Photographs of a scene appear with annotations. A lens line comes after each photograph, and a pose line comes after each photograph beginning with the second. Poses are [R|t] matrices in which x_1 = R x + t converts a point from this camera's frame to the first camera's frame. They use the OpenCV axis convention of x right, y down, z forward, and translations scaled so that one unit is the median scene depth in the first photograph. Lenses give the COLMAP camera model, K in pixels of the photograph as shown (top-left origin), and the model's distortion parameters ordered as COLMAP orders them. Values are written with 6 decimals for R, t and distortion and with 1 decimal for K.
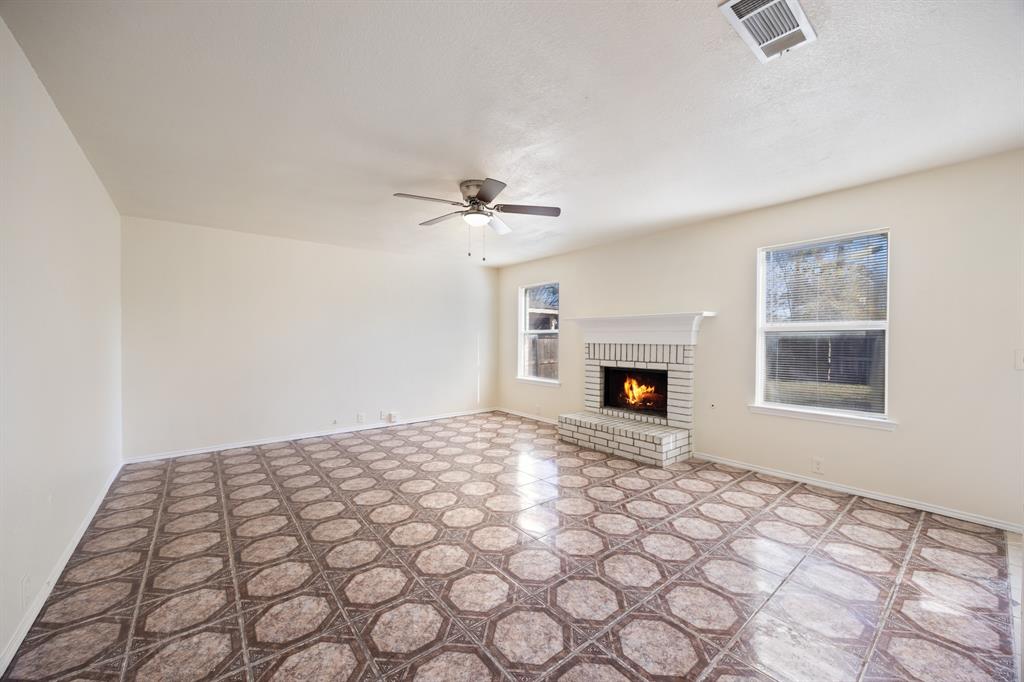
lens RADIAL K [[390.3, 0, 518.4], [0, 390.3, 339.2], [0, 0, 1]] dist [0.001514, 0.000029]
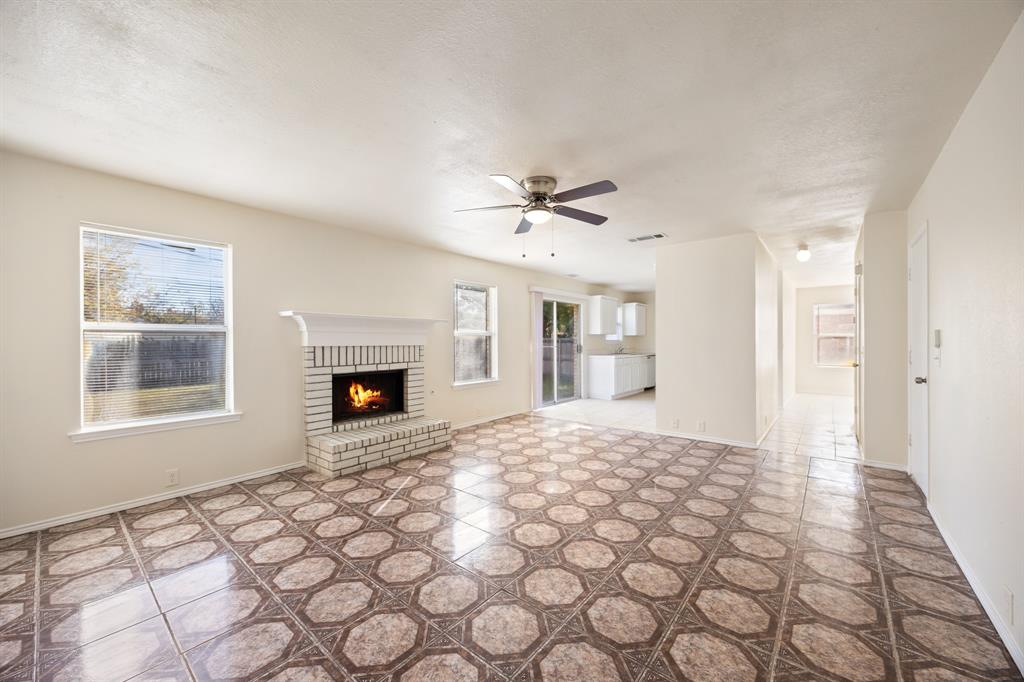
lens RADIAL K [[382.5, 0, 516.3], [0, 382.5, 341.5], [0, 0, 1]] dist [0.001203, 0.000215]
pose [[-0.188200, -0.002618, 0.982127, -0.757241], [0.004899, 0.999982, 0.003604, -0.000358], [-0.982119, 0.005489, -0.188184, 0.910656]]
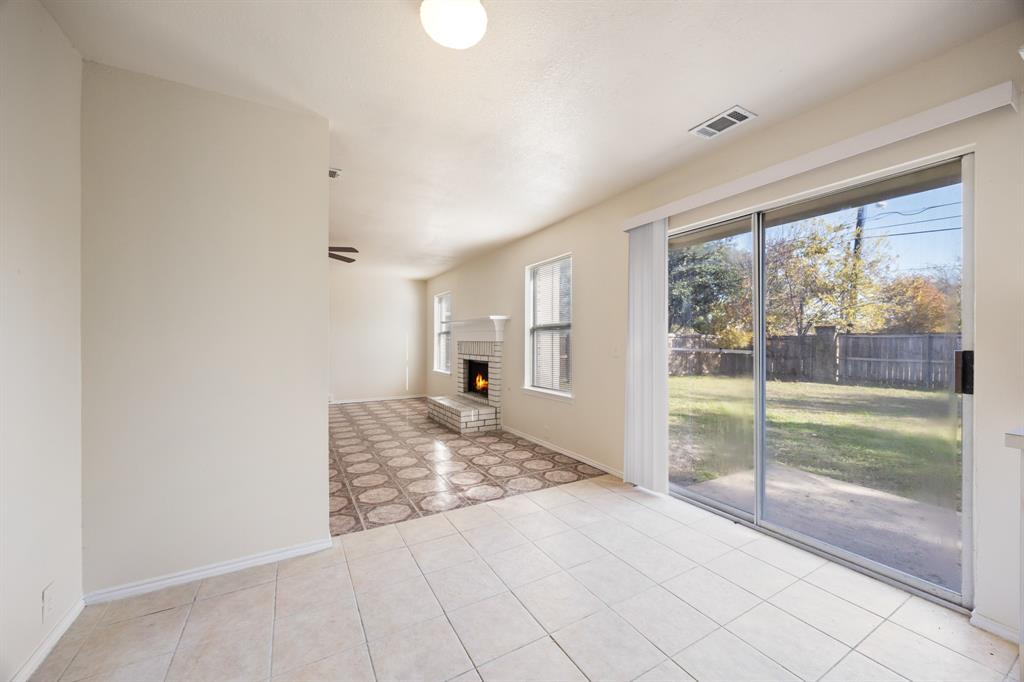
lens RADIAL K [[390.3, 0, 518.4], [0, 390.3, 339.2], [0, 0, 1]] dist [0.001514, 0.000029]
pose [[0.986066, -0.002457, -0.166338, 0.700683], [0.002100, 0.999995, -0.002322, 0.008797], [0.166343, 0.001941, 0.986066, -0.252372]]
